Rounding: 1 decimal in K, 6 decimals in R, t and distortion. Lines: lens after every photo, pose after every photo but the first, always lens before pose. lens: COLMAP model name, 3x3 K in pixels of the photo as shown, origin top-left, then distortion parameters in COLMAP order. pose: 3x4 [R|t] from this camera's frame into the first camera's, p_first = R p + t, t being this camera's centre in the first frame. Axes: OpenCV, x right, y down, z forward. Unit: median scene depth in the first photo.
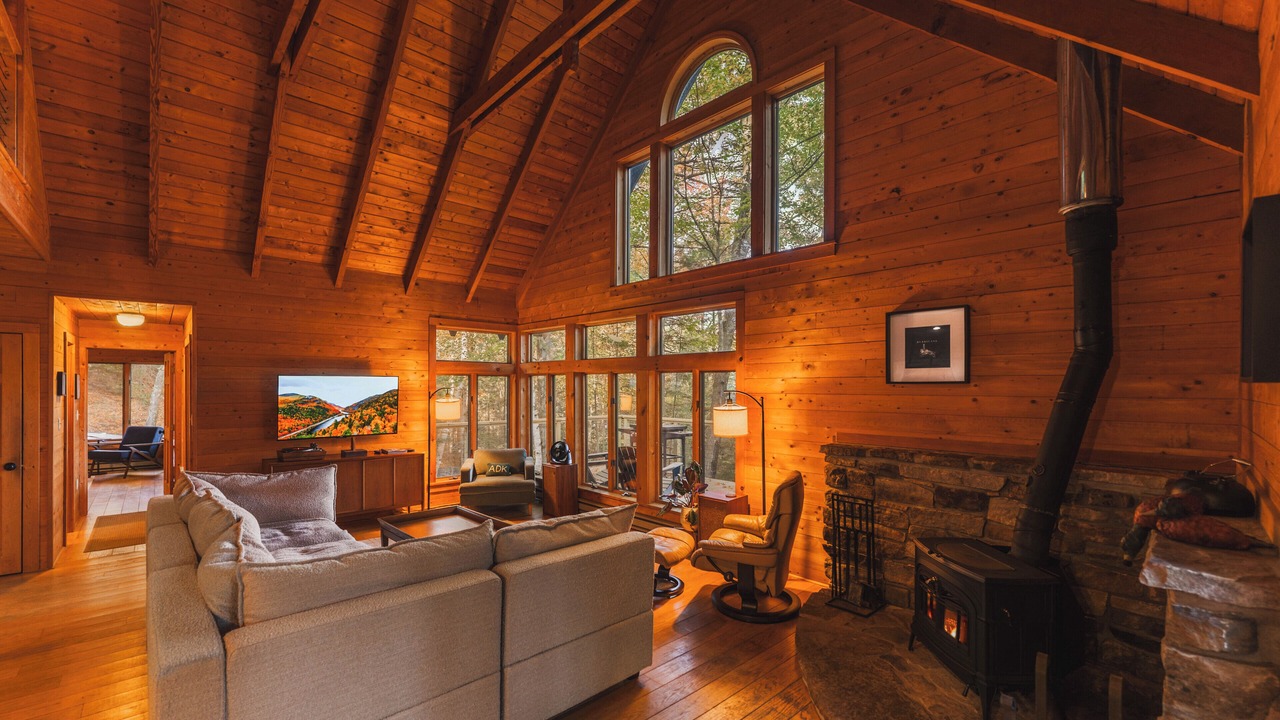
lens RADIAL K [[519.7, 0, 644.2], [0, 519.7, 387.7], [0, 0, 1]] dist [0.000664, -0.000146]
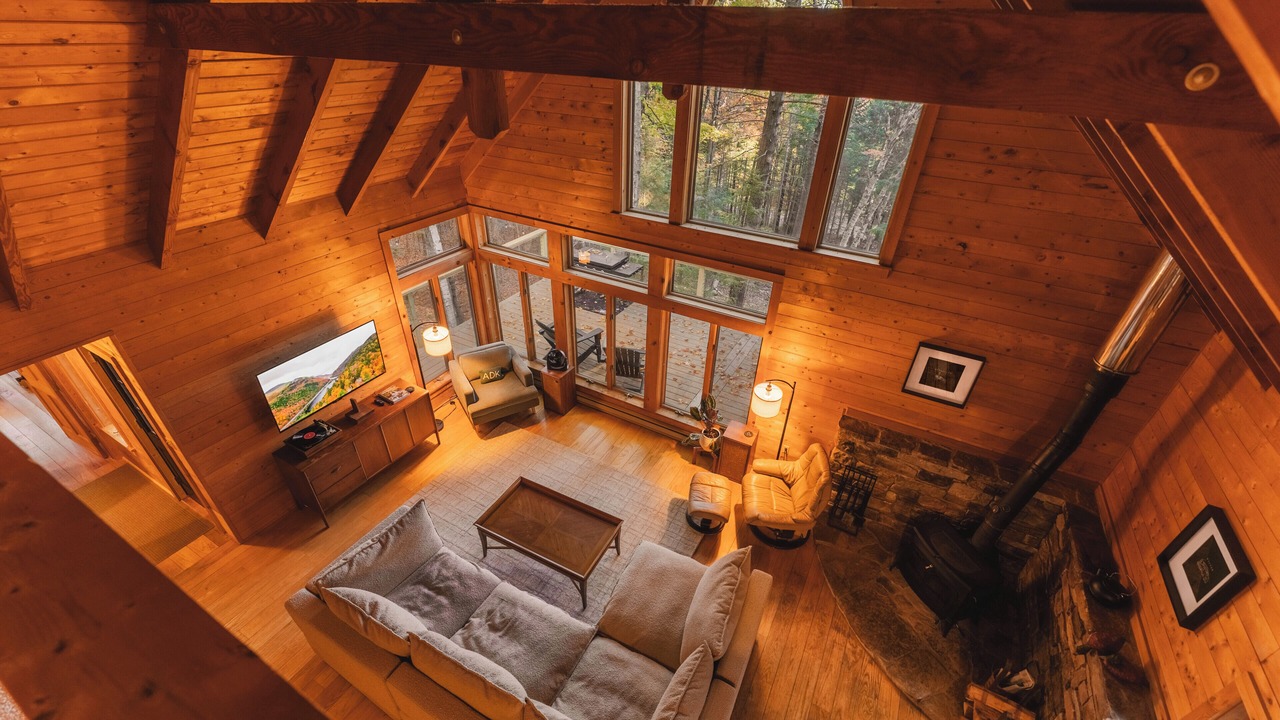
lens RADIAL K [[509.3, 0, 640.0], [0, 509.3, 360.0], [0, 0, 1]] dist [-0.000727, 0.000117]
pose [[0.951885, -0.143967, 0.270532, -0.331307], [-0.028000, 0.838231, 0.544596, -0.514228], [-0.305172, -0.525968, 0.793869, 0.166780]]
